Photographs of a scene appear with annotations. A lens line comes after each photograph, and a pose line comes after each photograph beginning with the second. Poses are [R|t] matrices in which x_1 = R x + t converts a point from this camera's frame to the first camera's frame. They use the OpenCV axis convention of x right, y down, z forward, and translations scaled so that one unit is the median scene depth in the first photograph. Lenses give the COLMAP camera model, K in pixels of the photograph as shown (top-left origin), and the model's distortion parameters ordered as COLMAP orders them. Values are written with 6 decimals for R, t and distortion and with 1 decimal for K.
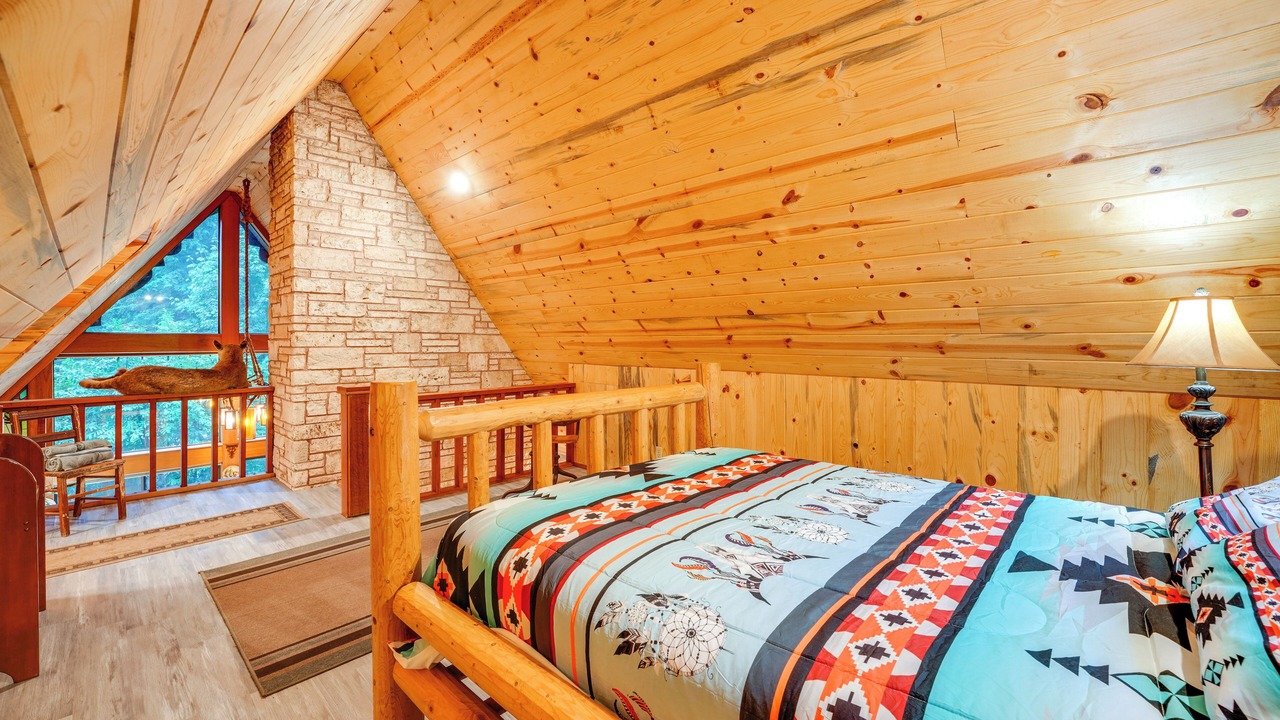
lens RADIAL K [[518.2, 0, 641.4], [0, 518.2, 369.3], [0, 0, 1]] dist [-0.000848, -0.000009]
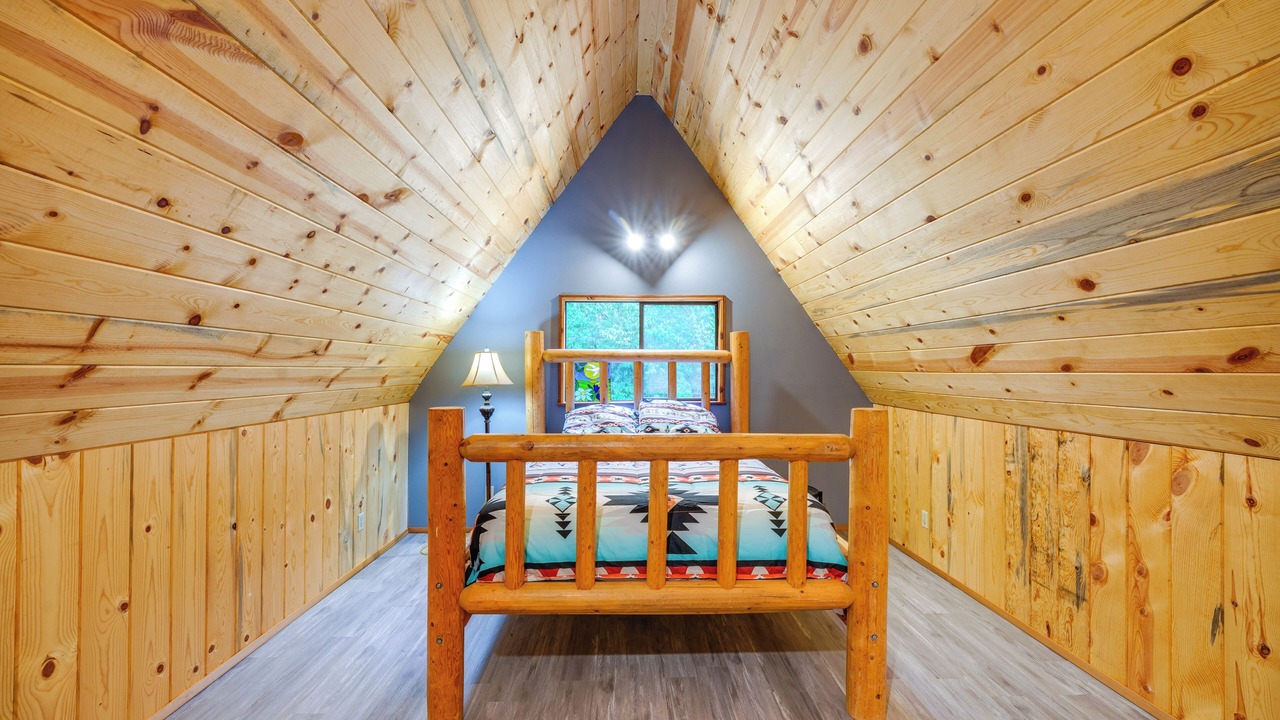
lens RADIAL K [[518.2, 0, 641.4], [0, 518.2, 369.3], [0, 0, 1]] dist [-0.000848, -0.000009]
pose [[-0.708309, -0.006734, 0.705870, -0.470160], [0.032151, 0.998609, 0.041789, -0.076087], [-0.705170, 0.052294, -0.707107, 1.139801]]
